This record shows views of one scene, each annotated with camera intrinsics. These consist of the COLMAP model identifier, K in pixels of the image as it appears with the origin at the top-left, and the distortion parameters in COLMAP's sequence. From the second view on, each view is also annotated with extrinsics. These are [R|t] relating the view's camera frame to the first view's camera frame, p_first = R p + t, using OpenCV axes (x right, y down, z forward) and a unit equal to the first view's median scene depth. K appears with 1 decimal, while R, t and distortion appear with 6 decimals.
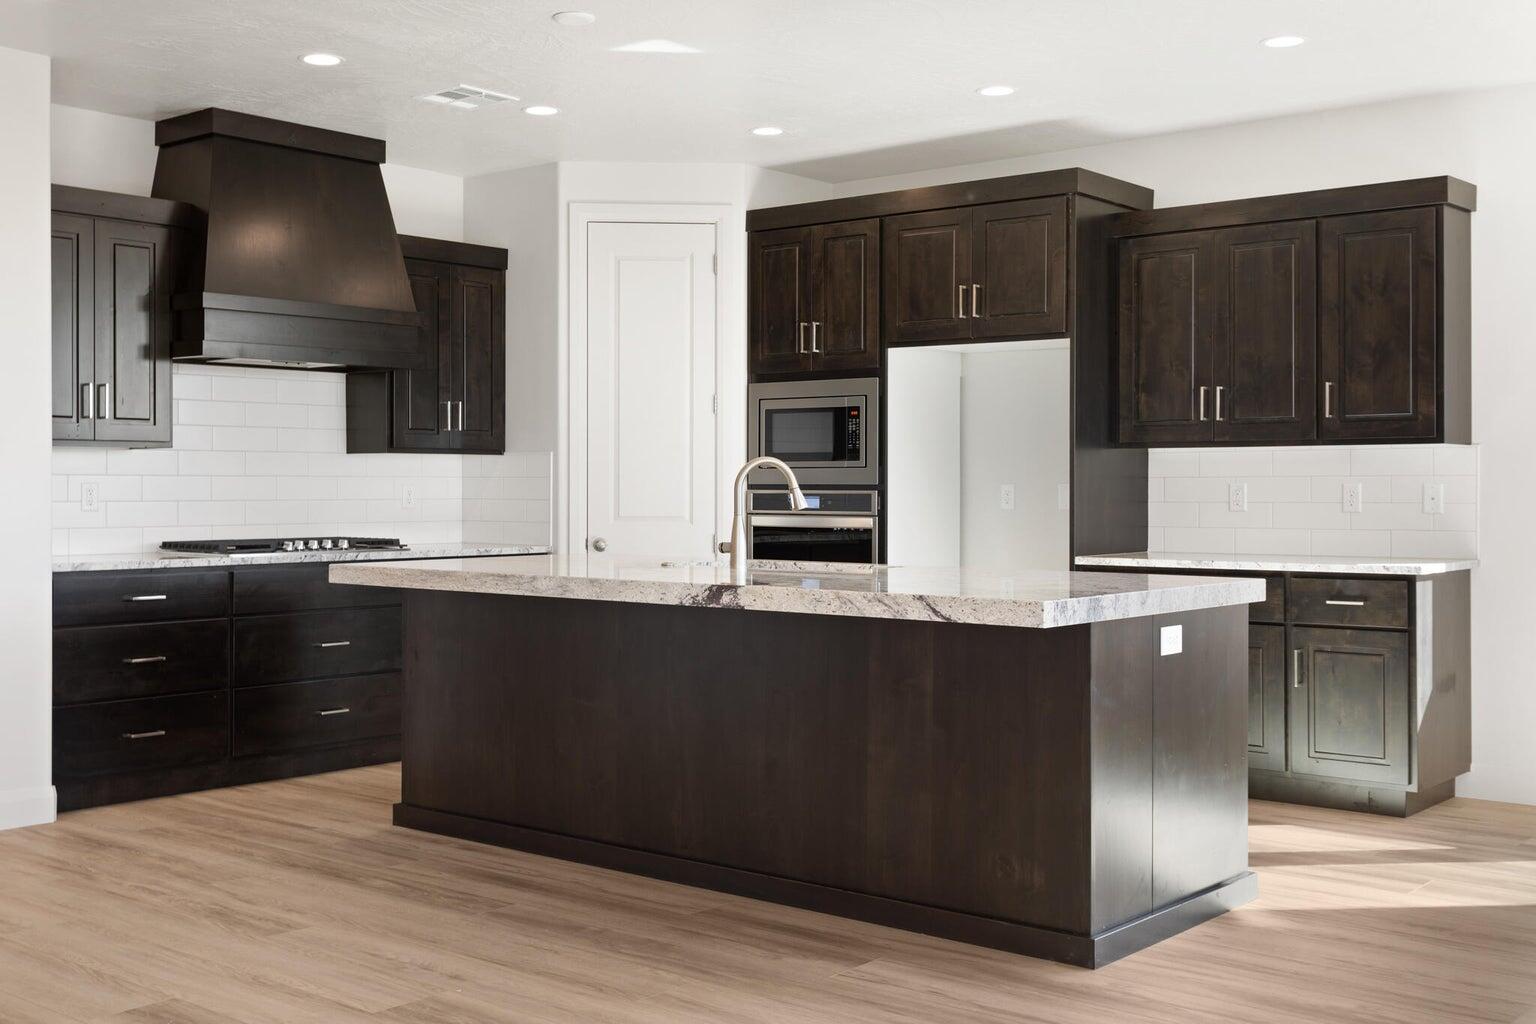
lens RADIAL K [[1693.3, 0, 768.0], [0, 1693.3, 512.0], [0, 0, 1]] dist [-0.002477, -0.004699]
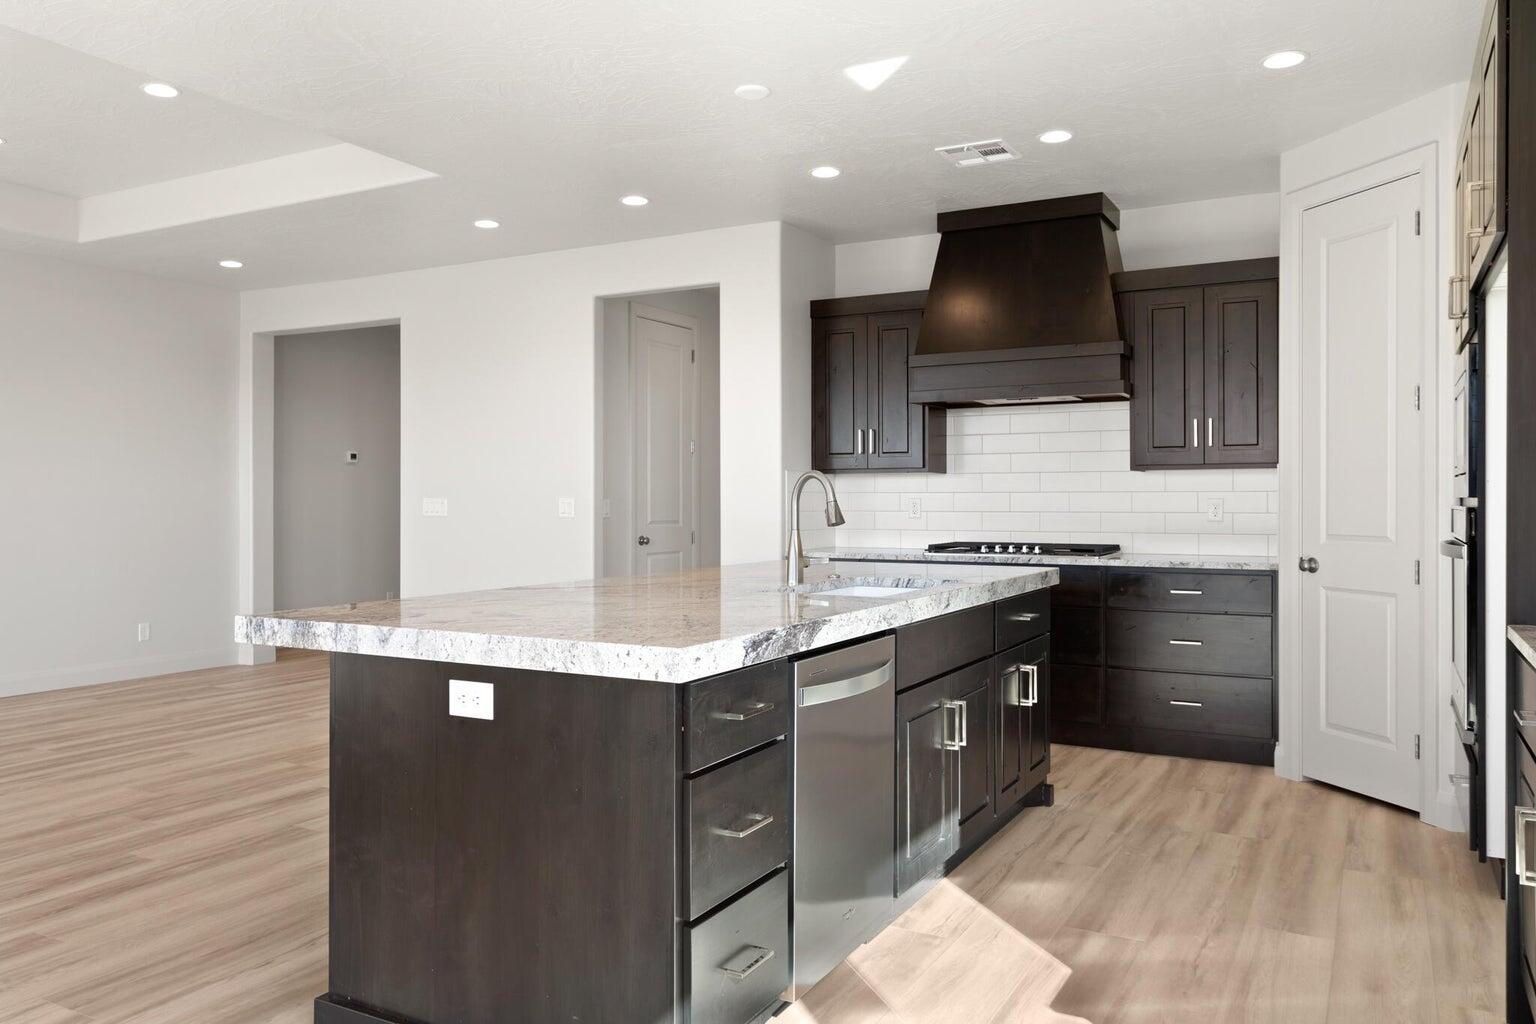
lens RADIAL K [[1139.6, 0, 726.9], [0, 1139.6, 502.6], [0, 0, 1]] dist [-0.009205, -0.004486]
pose [[0.171102, 0.000717, -0.985253, 0.467455], [-0.012474, 0.999921, -0.001439, -0.009340], [0.985174, 0.012536, 0.171097, 0.619693]]
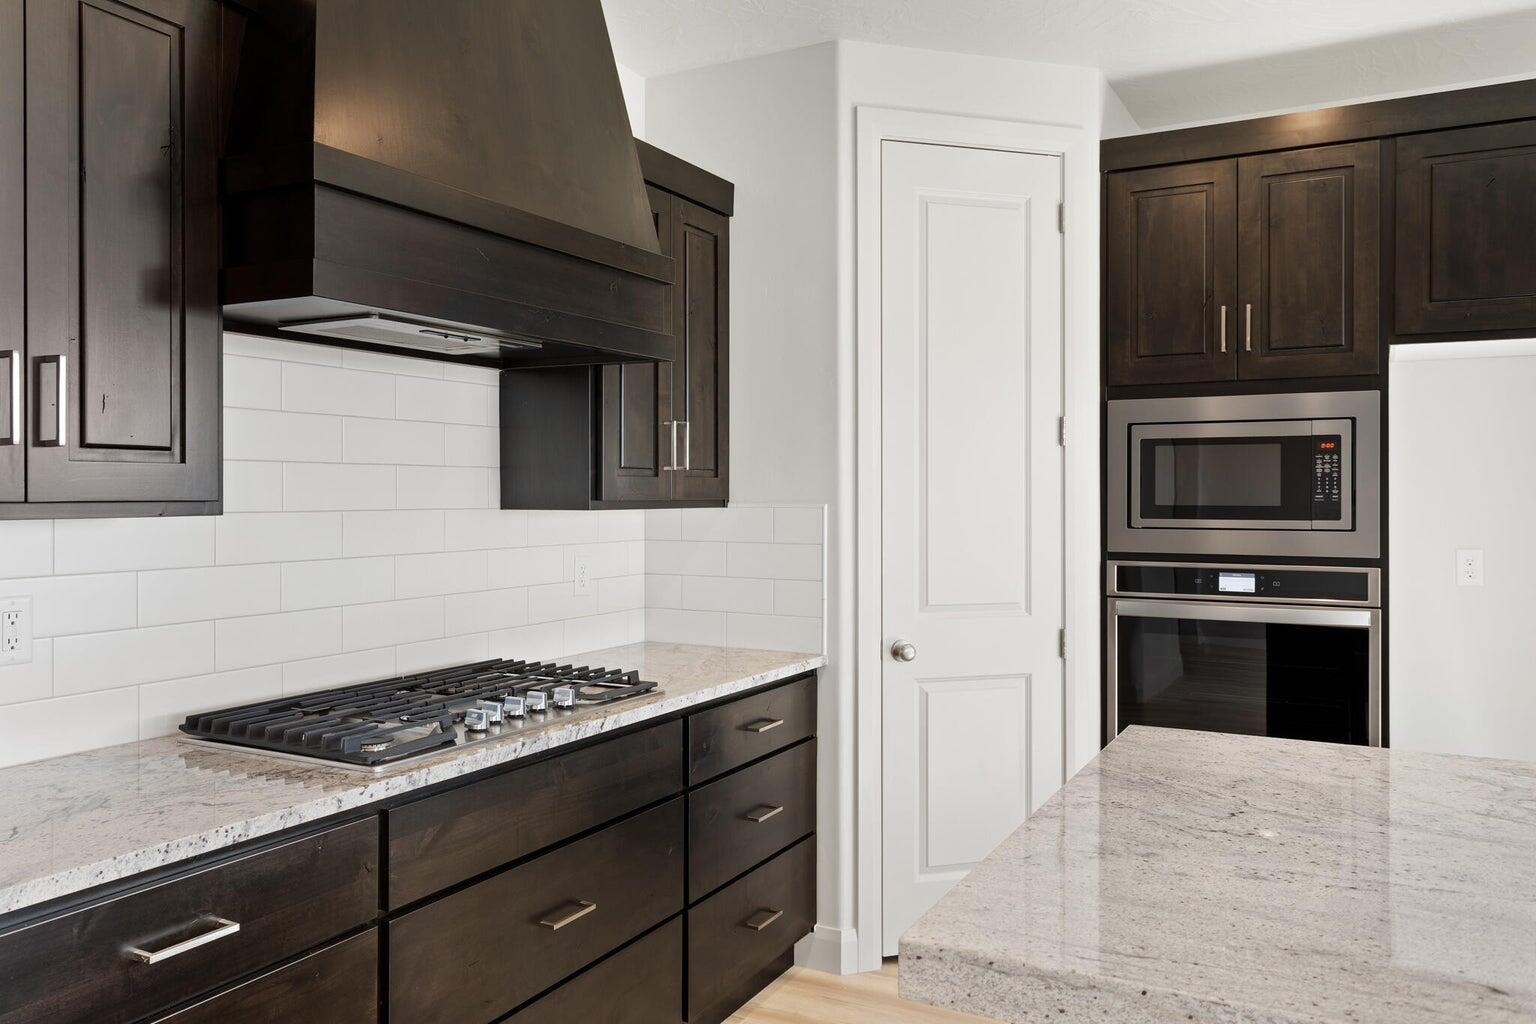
lens RADIAL K [[1184.9, 0, 768.0], [0, 1184.9, 512.0], [0, 0, 1]] dist [0.001487, 0.005132]
pose [[0.981350, -0.003125, 0.192205, -0.244023], [0.003468, 0.999993, -0.001448, -0.033623], [-0.192199, 0.002088, 0.981354, 0.603254]]
